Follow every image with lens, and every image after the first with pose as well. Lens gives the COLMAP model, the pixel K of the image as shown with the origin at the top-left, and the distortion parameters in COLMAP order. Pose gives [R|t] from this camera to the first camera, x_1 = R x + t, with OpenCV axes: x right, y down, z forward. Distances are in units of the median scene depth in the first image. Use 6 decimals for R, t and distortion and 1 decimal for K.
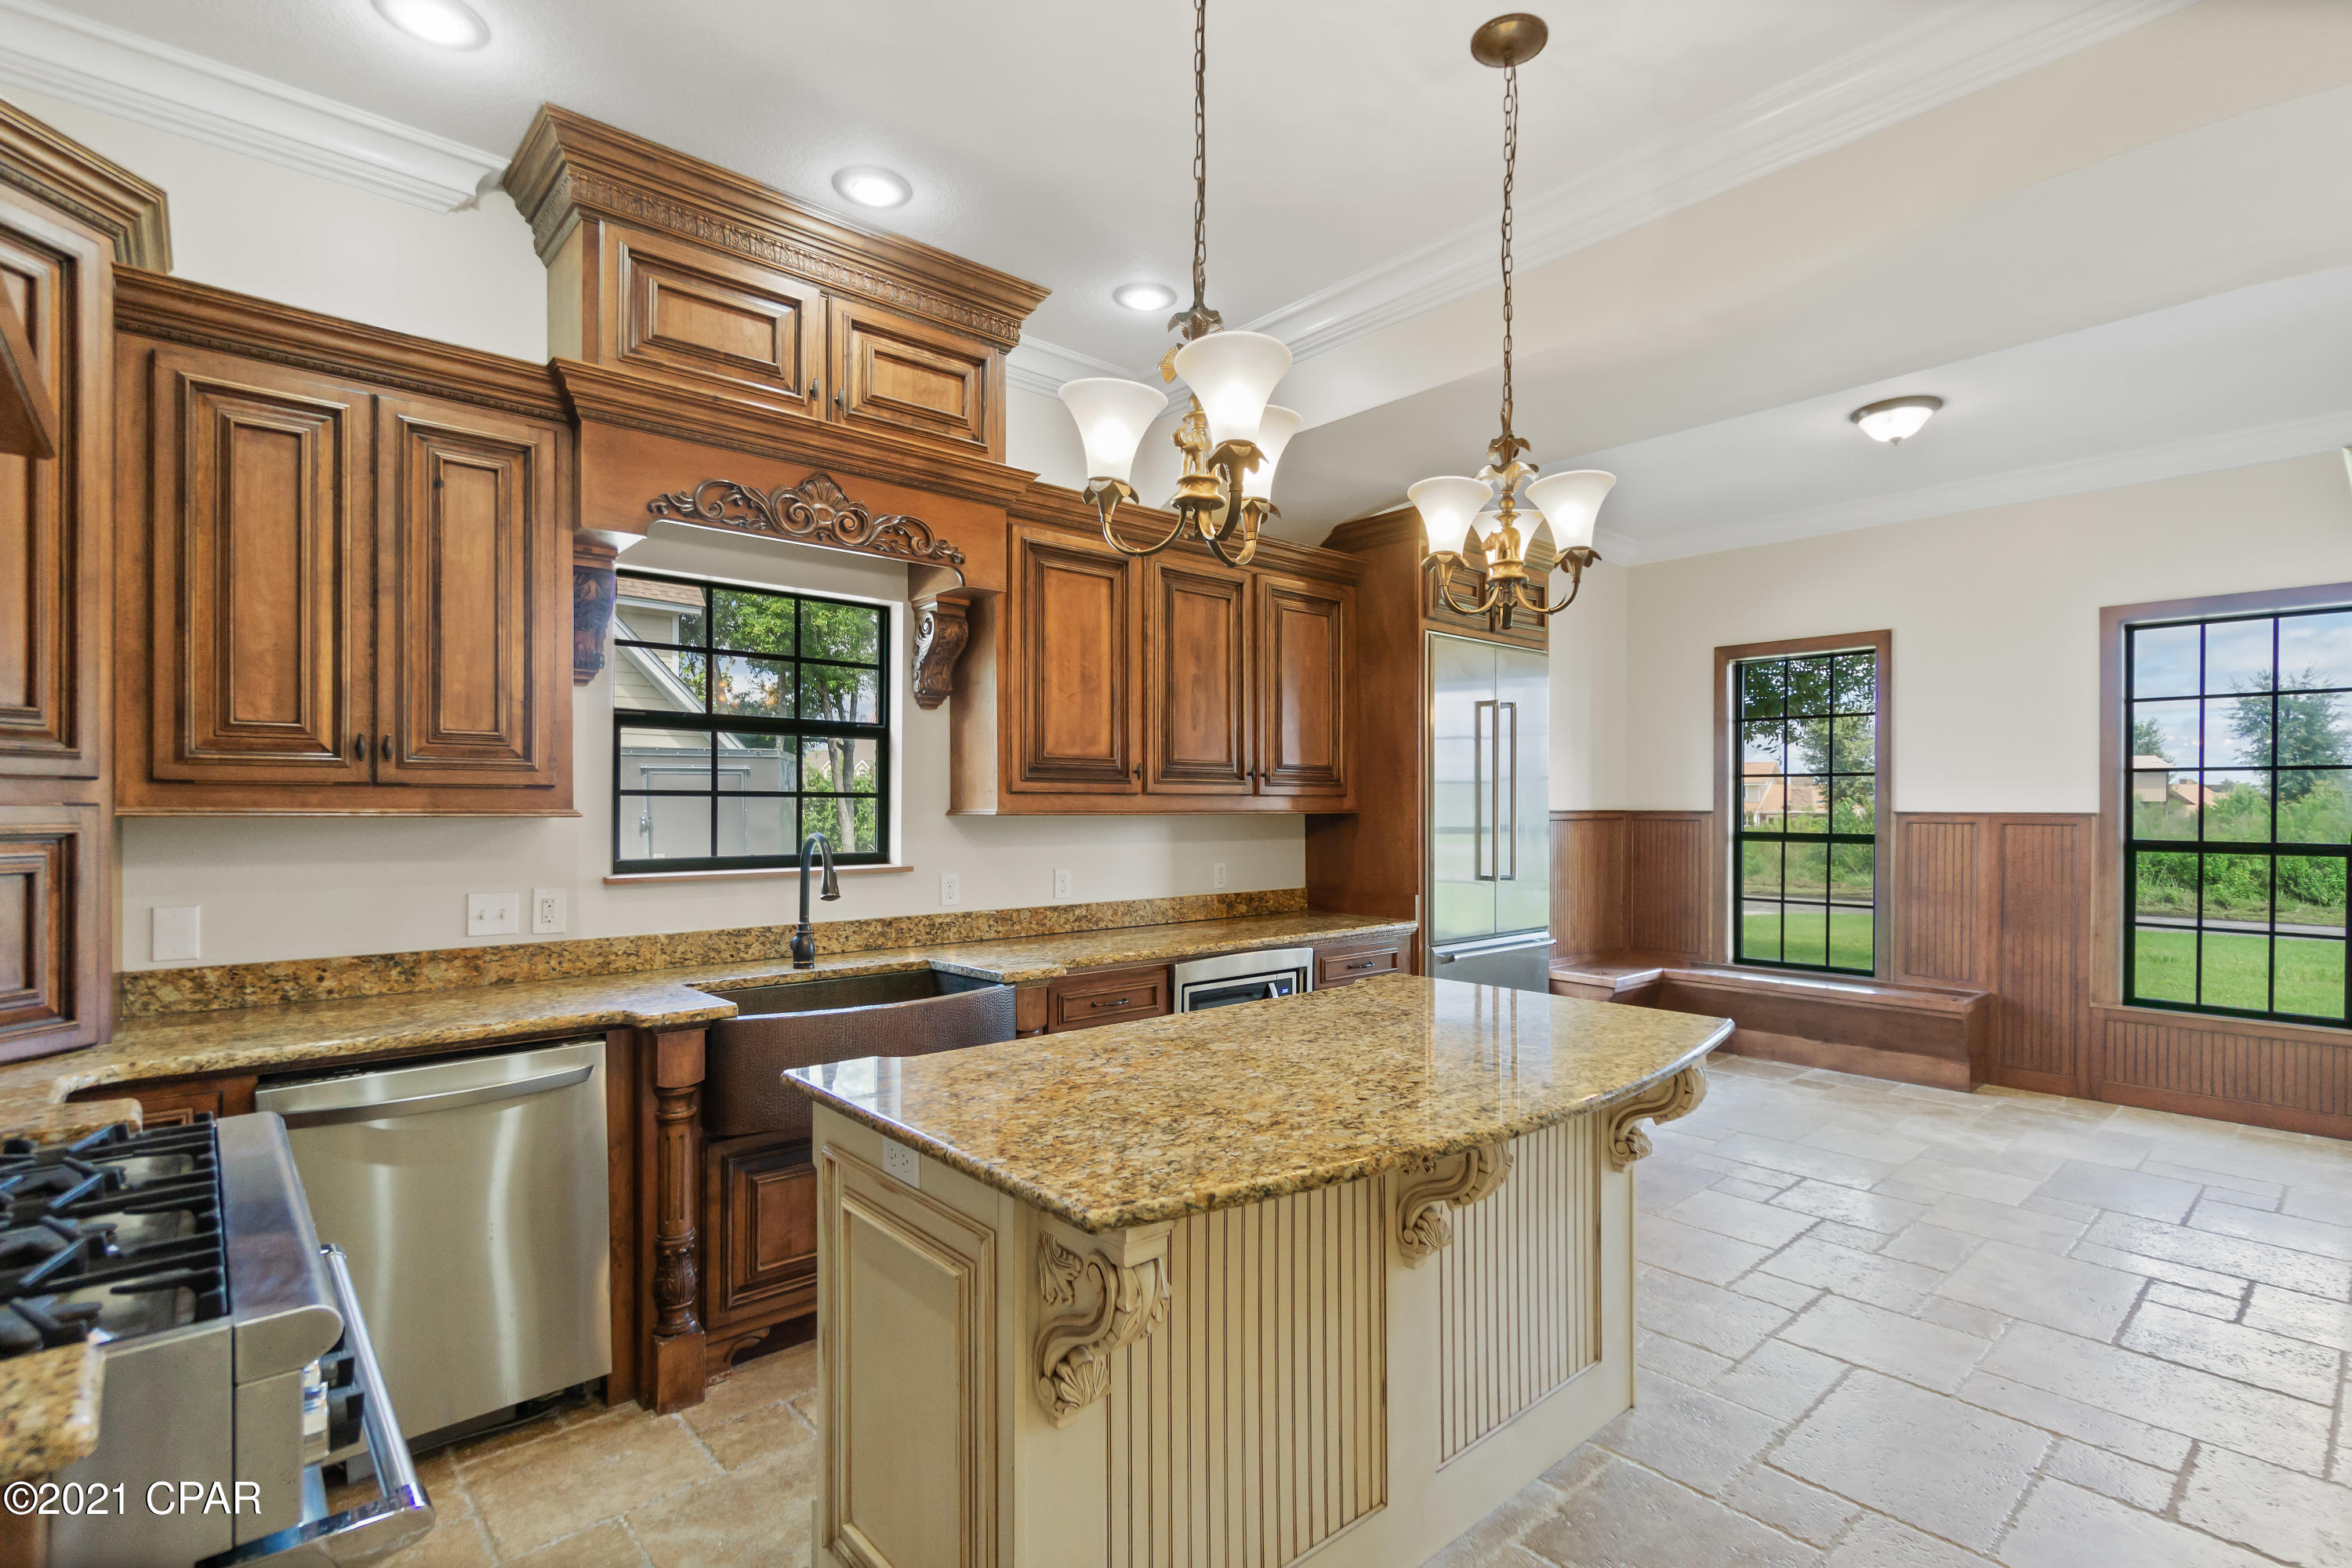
lens RADIAL K [[1108.5, 0, 1187.6], [0, 1108.5, 807.9], [0, 0, 1]] dist [-0.001594, -0.002048]
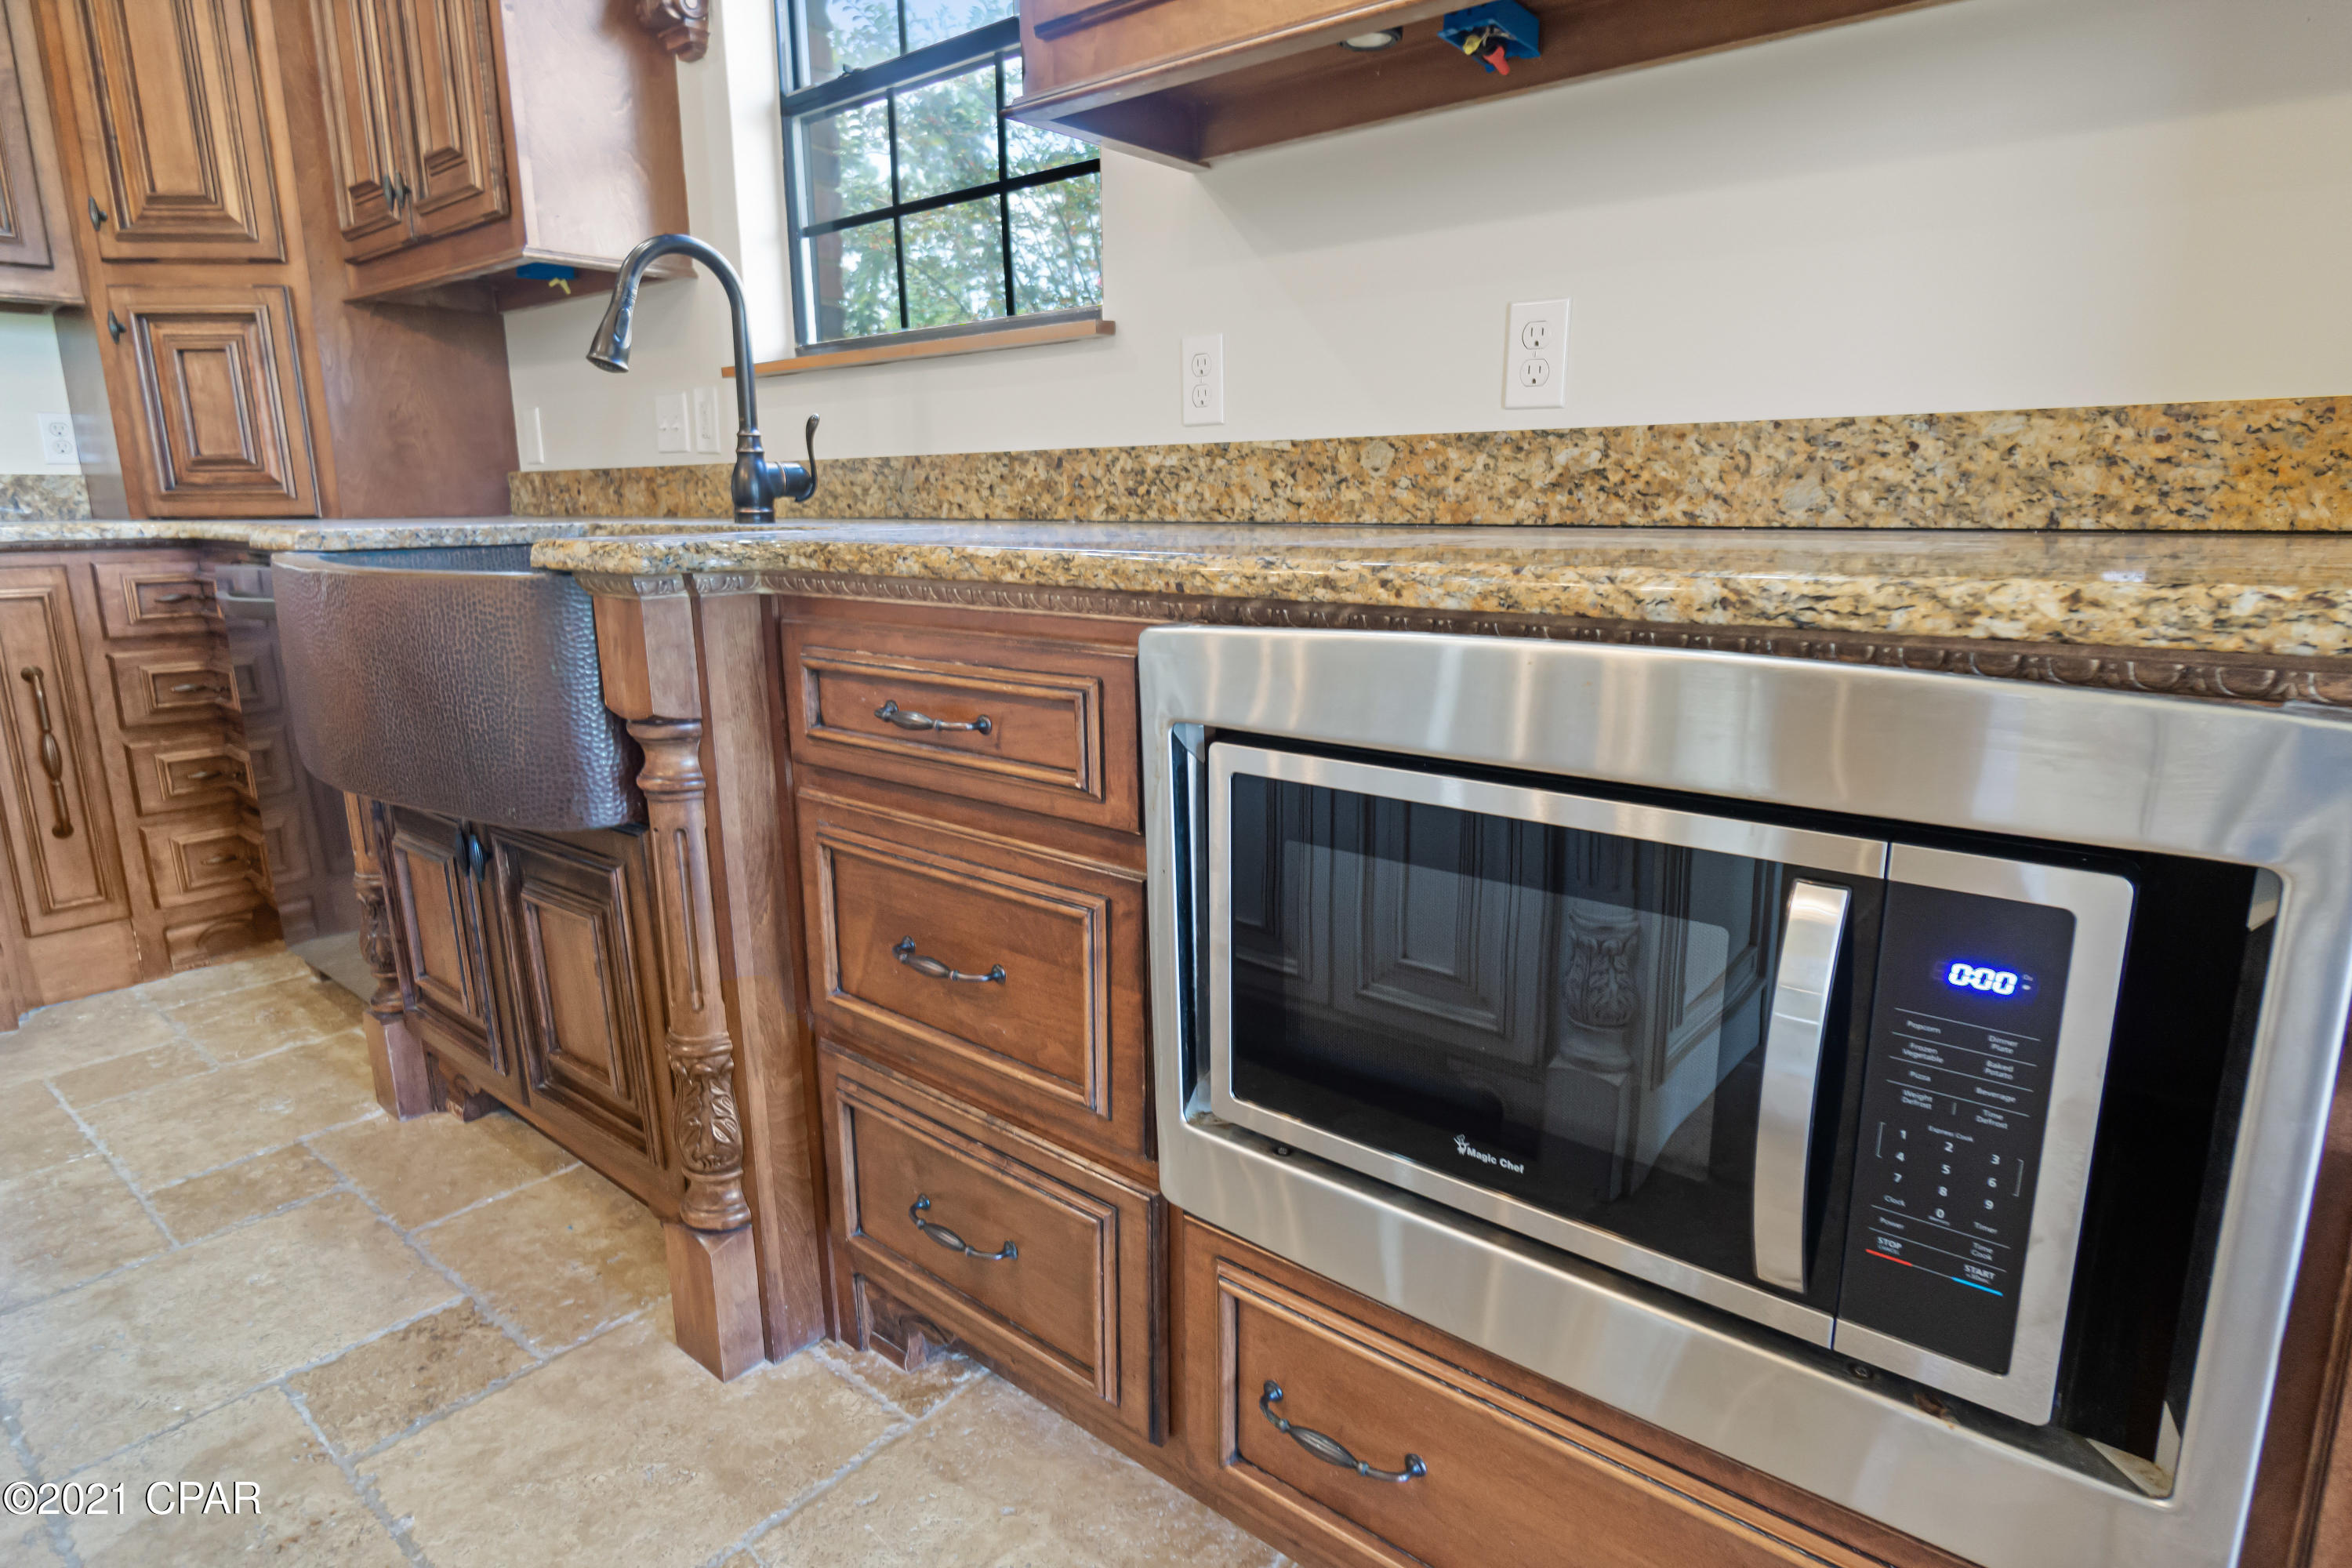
lens RADIAL K [[1273.3, 0, 1180.6], [0, 1273.3, 763.8], [0, 0, 1]] dist [-0.000216, -0.000029]
pose [[0.145699, 0.210699, -0.966632, 0.388823], [0.014890, 0.976481, 0.215090, 0.179354], [0.989217, -0.045731, 0.139135, 1.542046]]
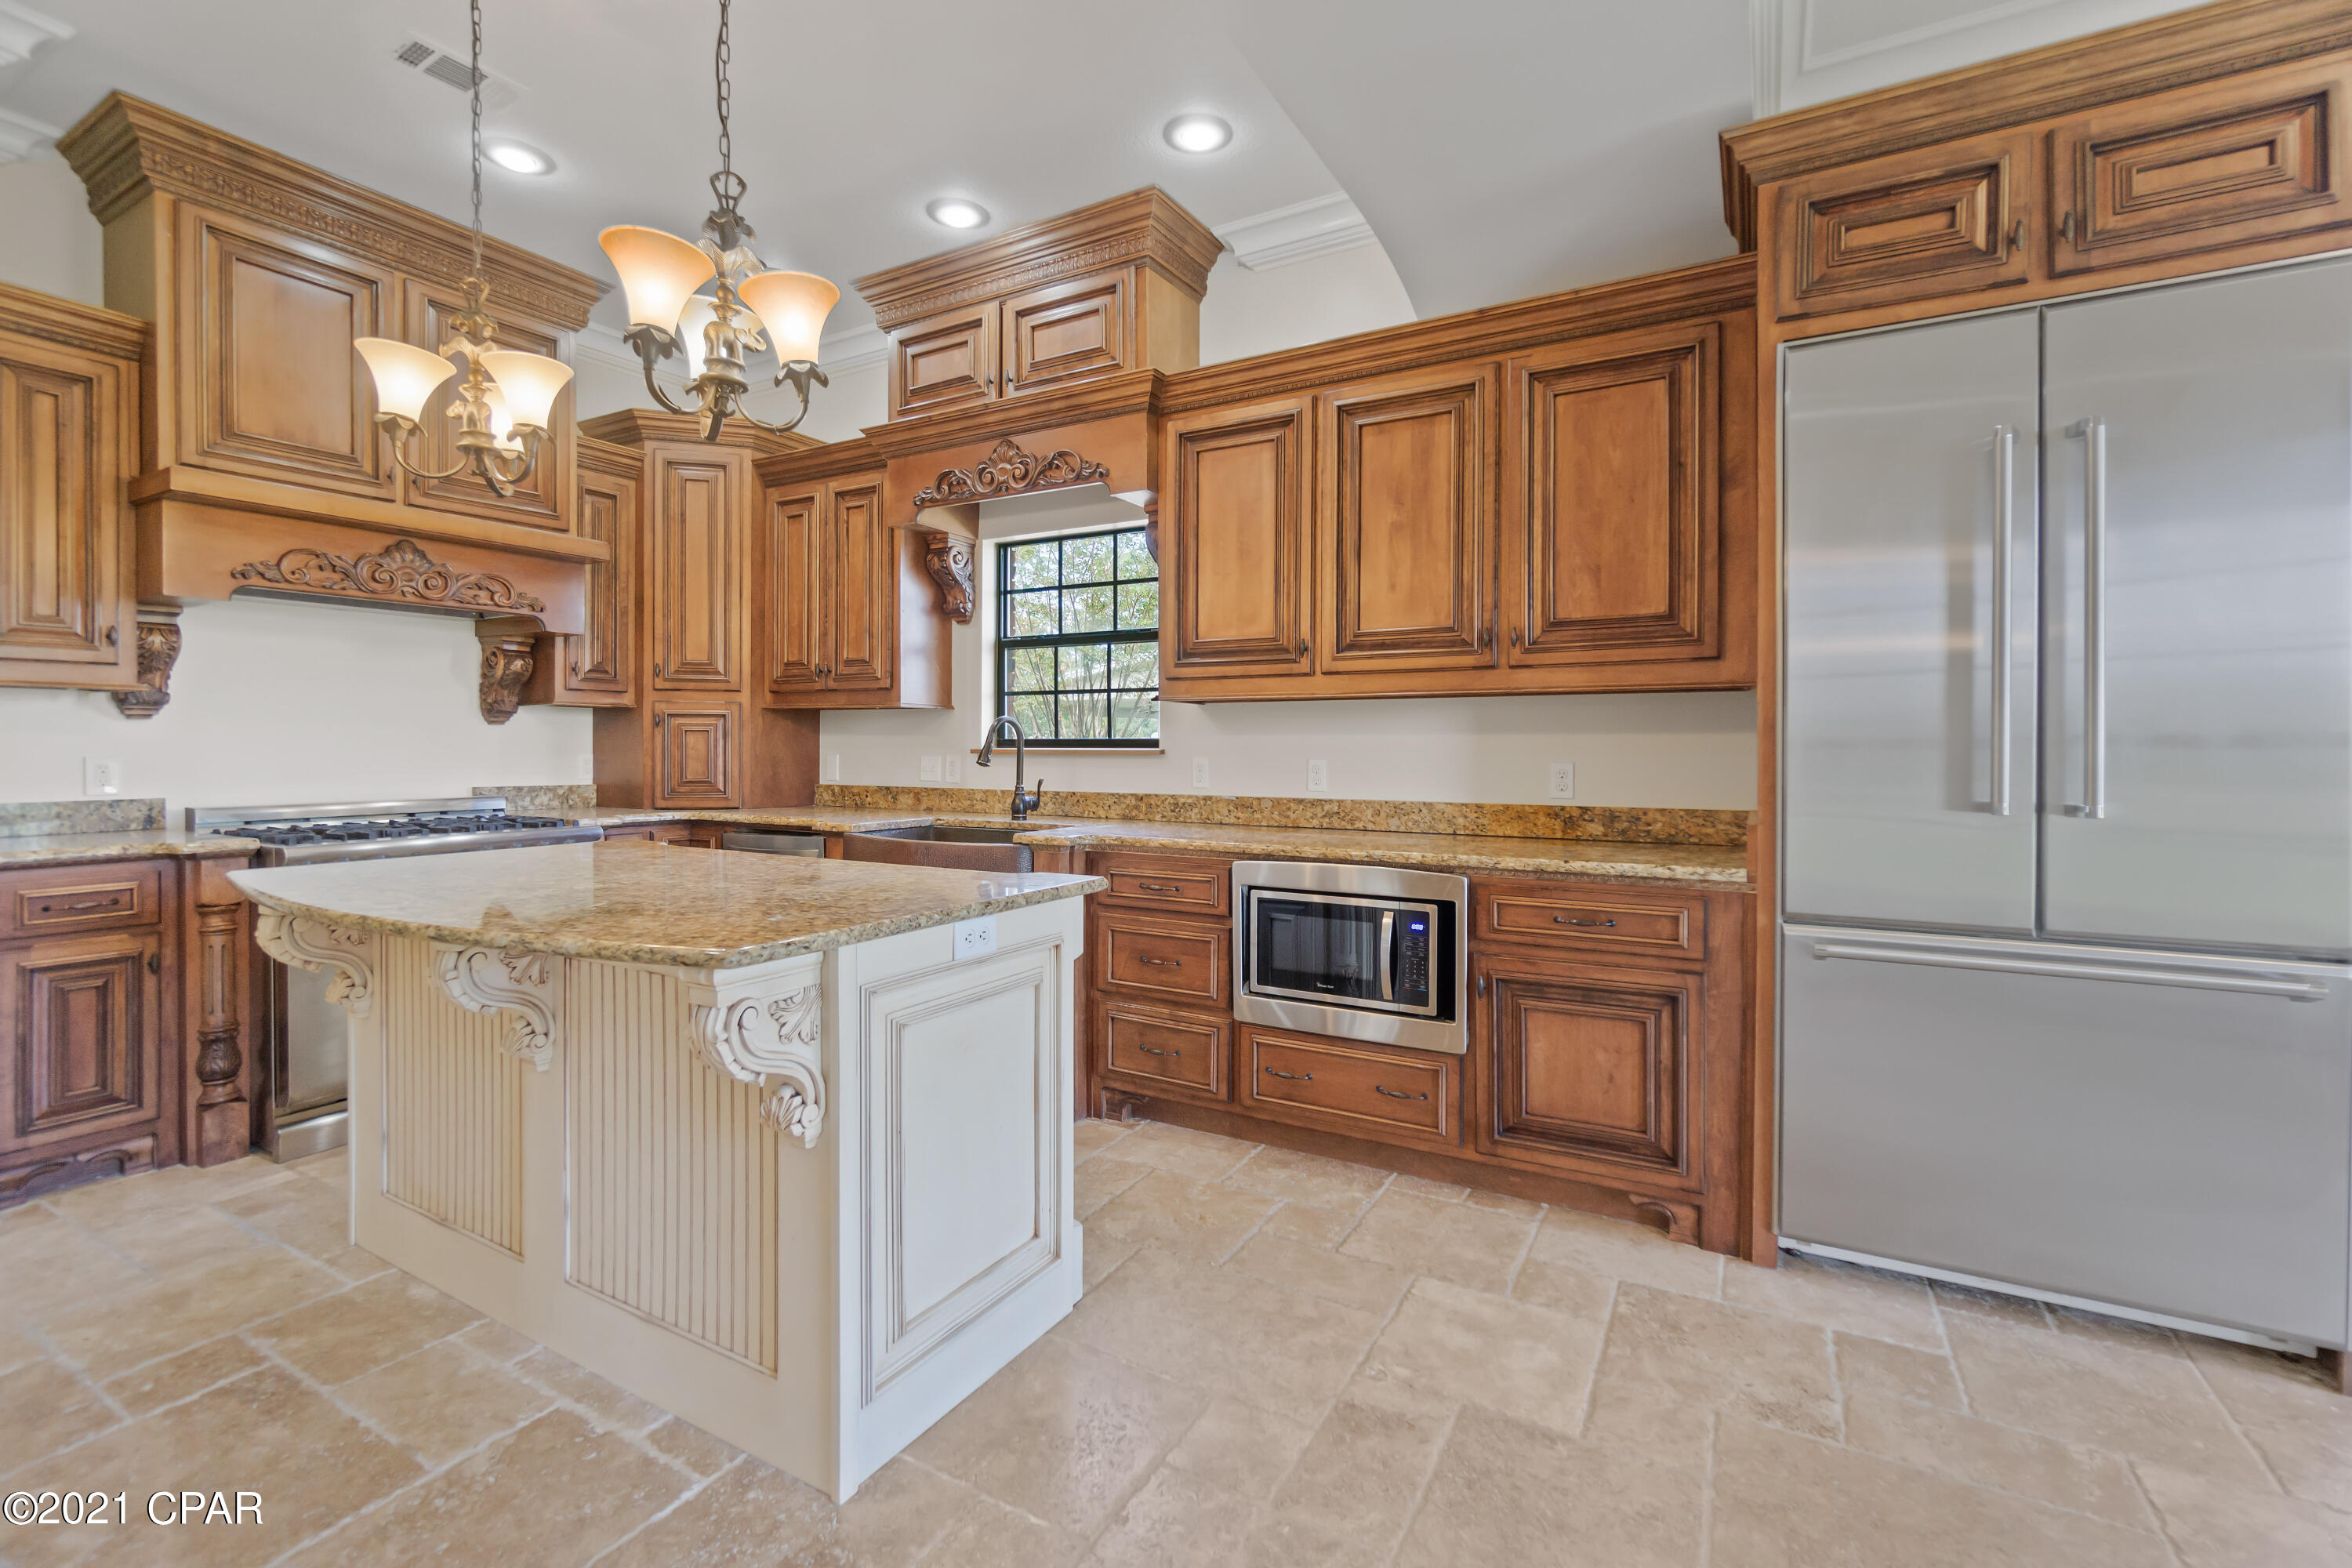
lens RADIAL K [[1013.6, 0, 1190.4], [0, 1013.6, 750.6], [0, 0, 1]] dist [-0.003755, 0.000386]
pose [[0.324915, 0.006600, -0.945720, 1.187462], [-0.001262, 0.999978, 0.006545, 0.075000], [0.945742, -0.000933, 0.324916, 1.117788]]
